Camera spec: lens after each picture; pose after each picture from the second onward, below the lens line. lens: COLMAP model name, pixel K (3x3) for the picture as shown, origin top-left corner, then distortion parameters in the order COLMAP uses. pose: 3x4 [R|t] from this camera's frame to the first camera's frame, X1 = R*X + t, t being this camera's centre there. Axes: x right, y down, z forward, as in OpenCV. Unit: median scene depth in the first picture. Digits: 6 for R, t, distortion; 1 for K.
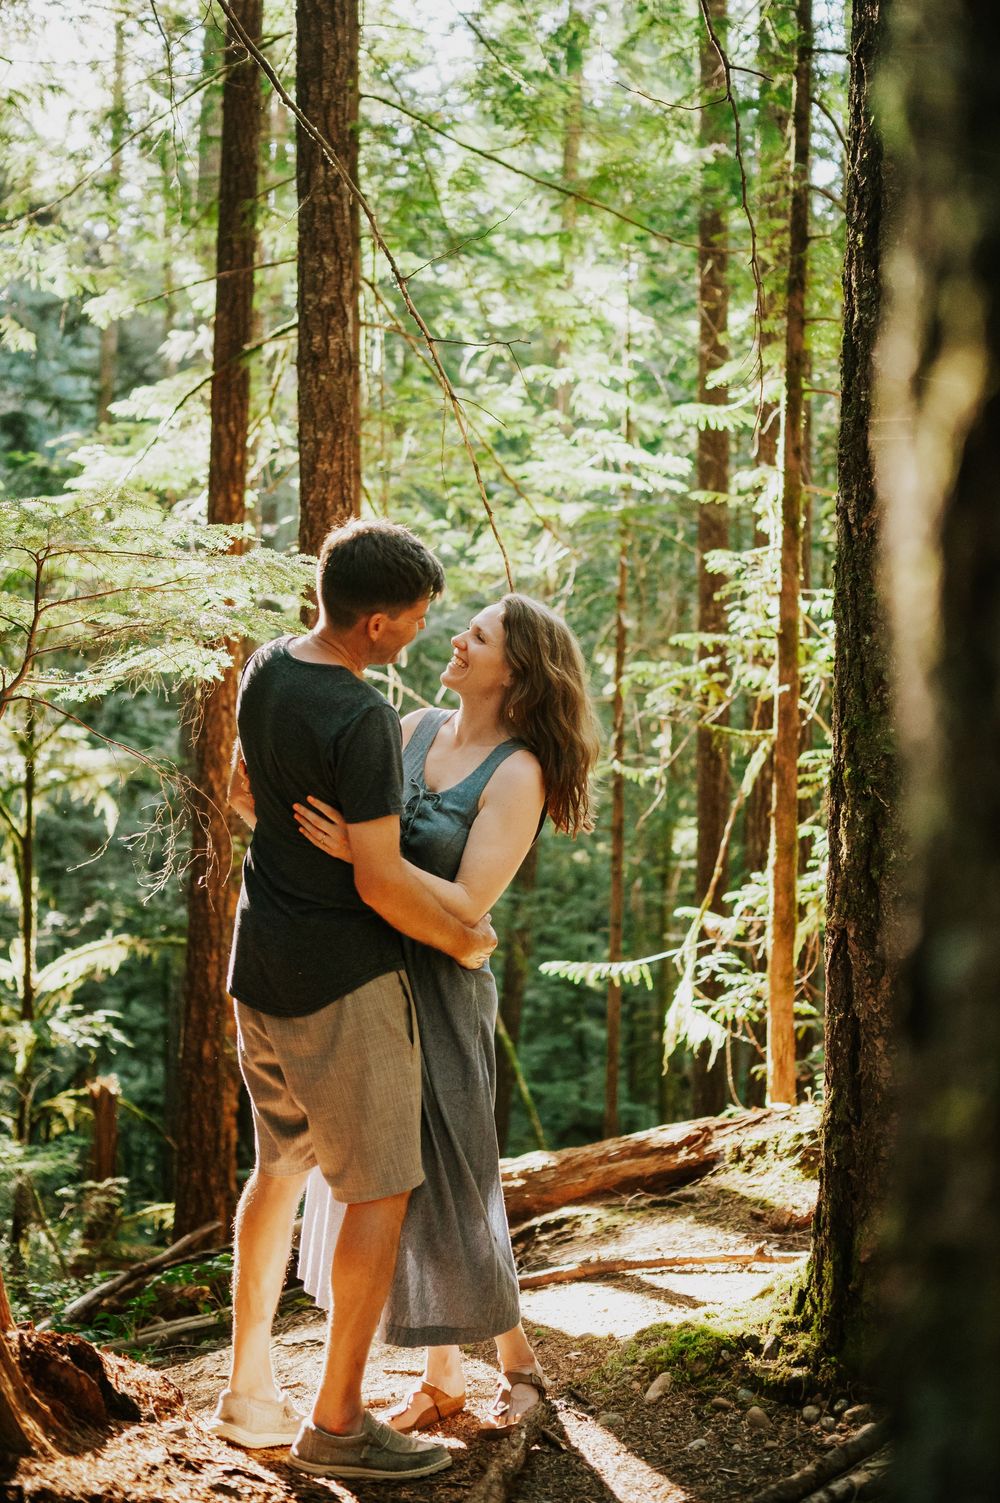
lens RADIAL K [[1477.8, 0, 495.4], [0, 1477.8, 746.0], [0, 0, 1]] dist [-0.044819, 0.000000]
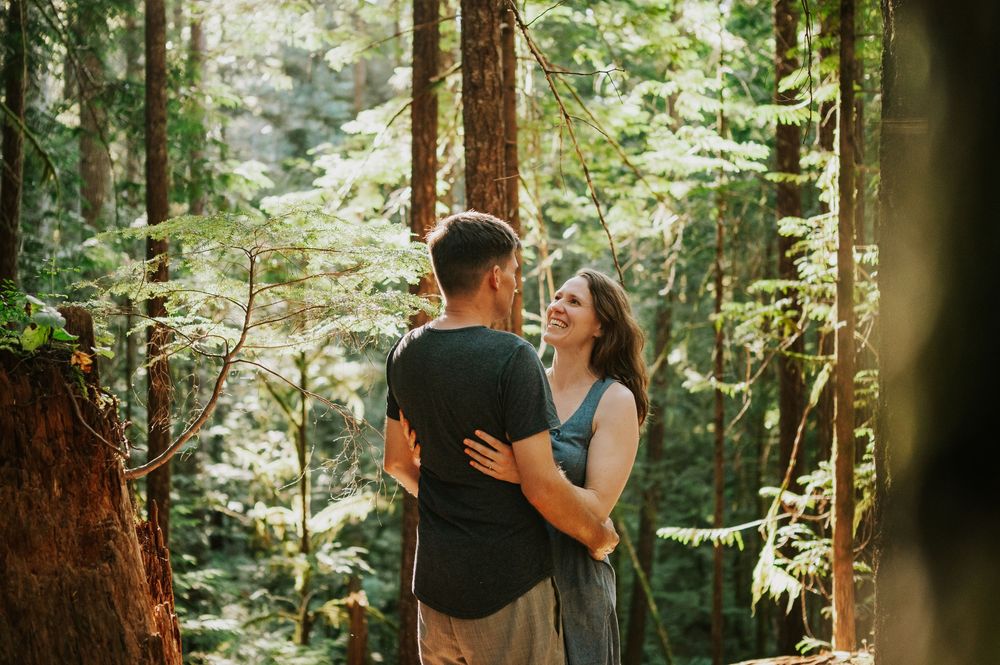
lens RADIAL K [[983.2, 0, 503.0], [0, 983.2, 335.7], [0, 0, 1]] dist [-0.044819, 0.000000]
pose [[0.988318, -0.015665, -0.151598, 0.028850], [0.016630, 0.999849, 0.005102, -0.034347], [0.151495, -0.007563, 0.988429, 0.099128]]
